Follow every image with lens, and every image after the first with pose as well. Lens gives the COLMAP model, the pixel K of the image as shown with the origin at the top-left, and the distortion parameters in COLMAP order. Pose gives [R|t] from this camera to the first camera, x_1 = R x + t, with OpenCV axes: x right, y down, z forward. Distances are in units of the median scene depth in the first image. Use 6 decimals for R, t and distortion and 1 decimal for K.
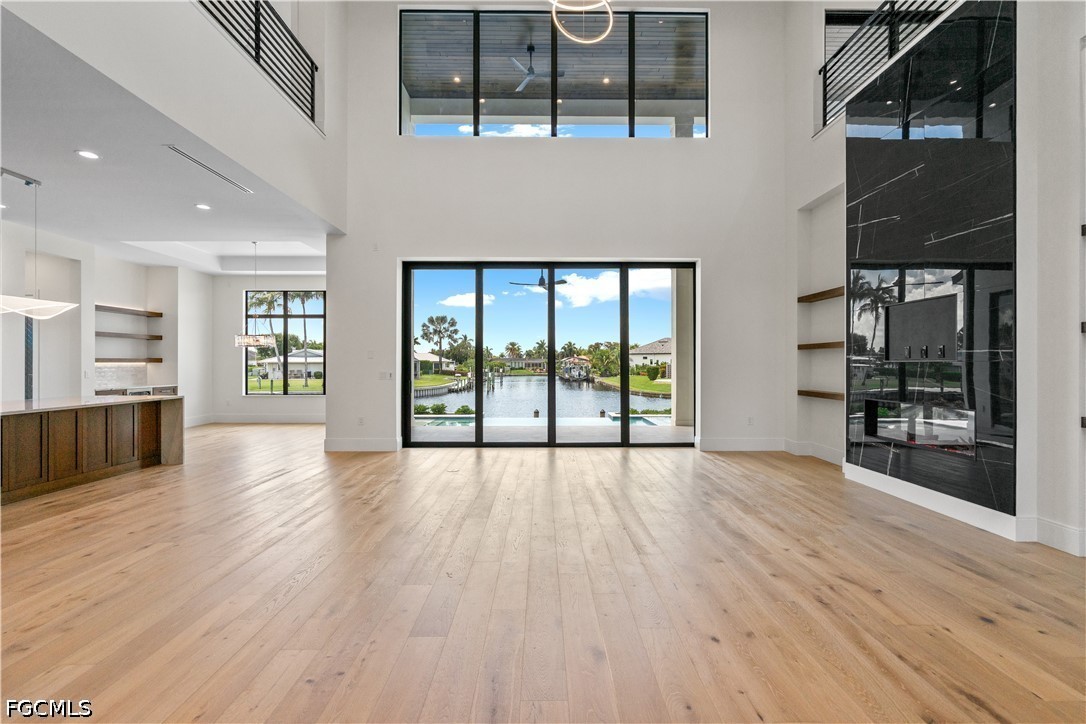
lens RADIAL K [[497.3, 0, 549.7], [0, 497.3, 362.7], [0, 0, 1]] dist [0.000525, 0.000379]
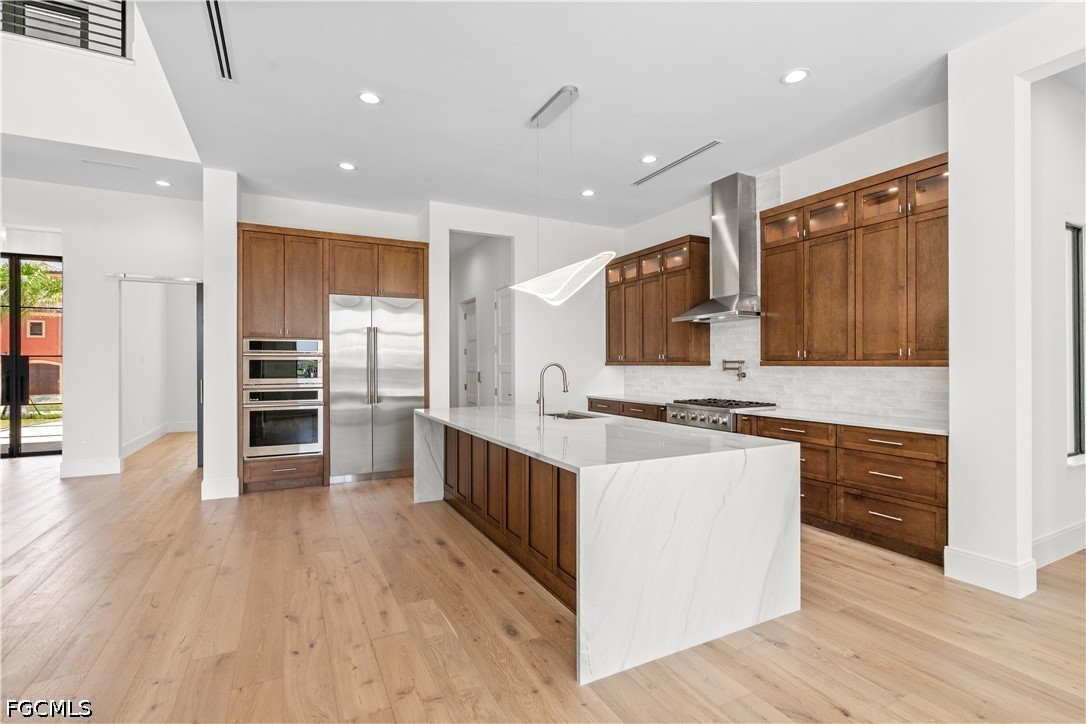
lens RADIAL K [[497.3, 0, 549.7], [0, 497.3, 362.7], [0, 0, 1]] dist [0.000525, 0.000379]
pose [[-0.892019, 0.001955, -0.451994, -0.670678], [0.003261, 0.999992, -0.002109, -0.000653], [0.451986, -0.003355, -0.892019, 1.484567]]
